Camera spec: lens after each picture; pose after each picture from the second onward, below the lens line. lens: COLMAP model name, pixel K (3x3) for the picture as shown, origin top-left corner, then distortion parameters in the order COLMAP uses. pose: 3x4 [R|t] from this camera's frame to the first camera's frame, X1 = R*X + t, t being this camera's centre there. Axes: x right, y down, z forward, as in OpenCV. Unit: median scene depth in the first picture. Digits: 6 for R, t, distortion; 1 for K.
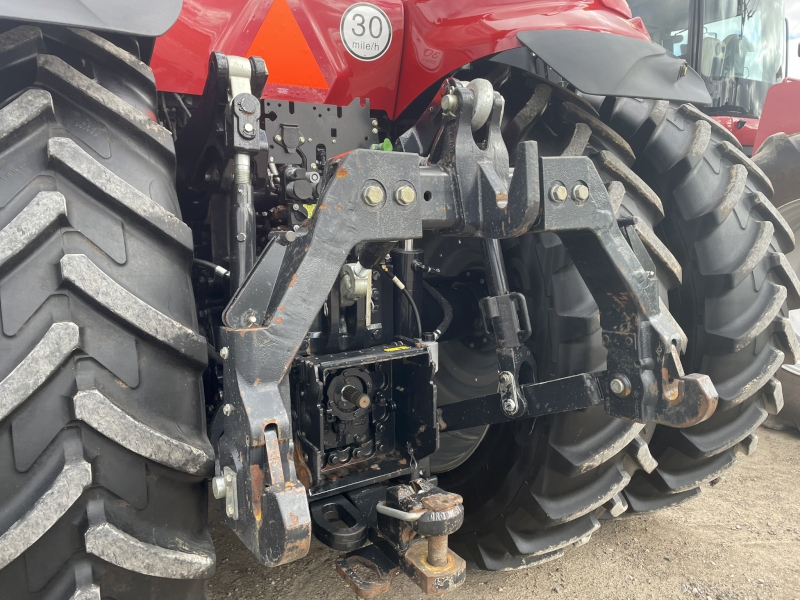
lens RADIAL K [[614.3, 0, 397.8], [0, 614.3, 284.7], [0, 0, 1]] dist [0.087707, -0.109871]
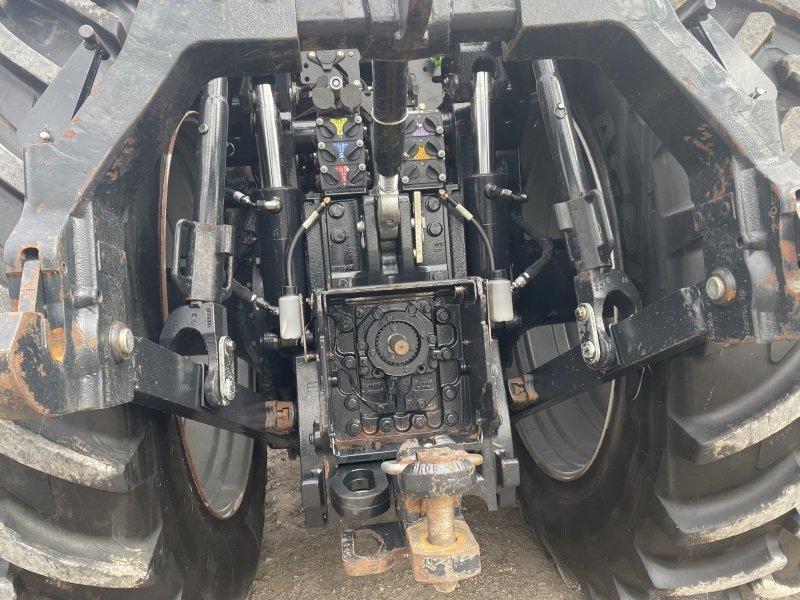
lens RADIAL K [[616.7, 0, 386.2], [0, 616.7, 299.1], [0, 0, 1]] dist [0.085967, -0.112876]
pose [[0.890068, -0.044456, -0.453655, 0.351383], [0.009842, 0.996875, -0.078379, 0.223699], [0.455722, 0.065298, 0.887724, 0.313289]]
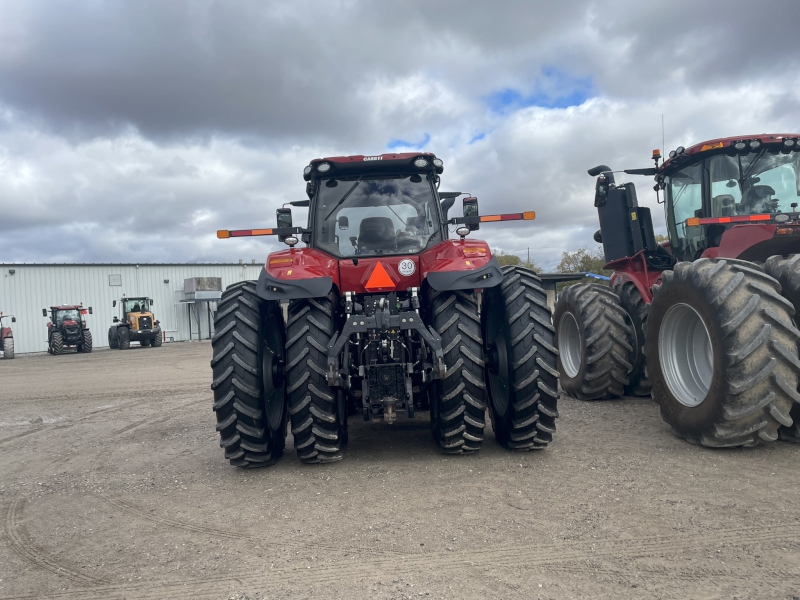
lens RADIAL K [[614.3, 0, 397.8], [0, 614.3, 284.7], [0, 0, 1]] dist [0.087707, -0.109871]
pose [[0.866071, -0.065648, -0.495592, 2.125402], [-0.015077, 0.987459, -0.157152, 0.251908], [0.499694, 0.143577, 0.854220, -2.458760]]
